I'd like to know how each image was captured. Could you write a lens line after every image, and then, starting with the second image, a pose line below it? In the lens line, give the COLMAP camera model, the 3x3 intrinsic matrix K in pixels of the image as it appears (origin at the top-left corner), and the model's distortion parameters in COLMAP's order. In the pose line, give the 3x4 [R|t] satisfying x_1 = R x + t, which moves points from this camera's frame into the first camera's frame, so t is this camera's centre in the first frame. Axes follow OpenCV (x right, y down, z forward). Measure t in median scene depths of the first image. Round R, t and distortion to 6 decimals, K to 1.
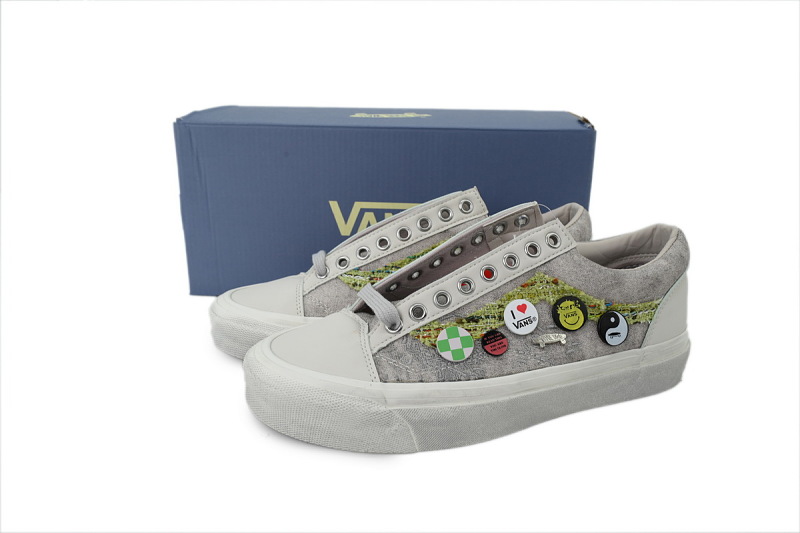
lens RADIAL K [[644.8, 0, 400.0], [0, 644.8, 266.5], [0, 0, 1]] dist [0.005332, 0.000279]
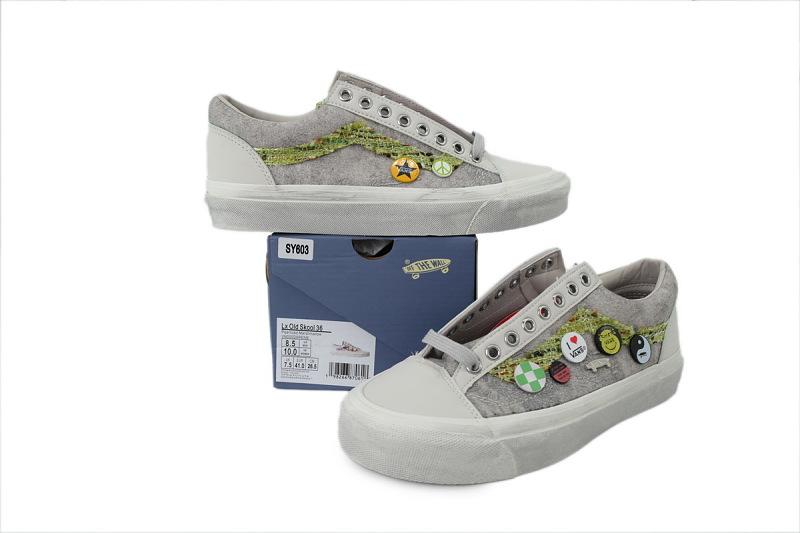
lens RADIAL K [[644.8, 0, 400.0], [0, 644.8, 266.5], [0, 0, 1]] dist [0.005332, 0.000279]
pose [[0.969110, -0.071315, 0.236093, -0.383006], [0.084880, 0.995245, -0.047787, -0.038263], [-0.231562, 0.066351, 0.970555, -0.066173]]
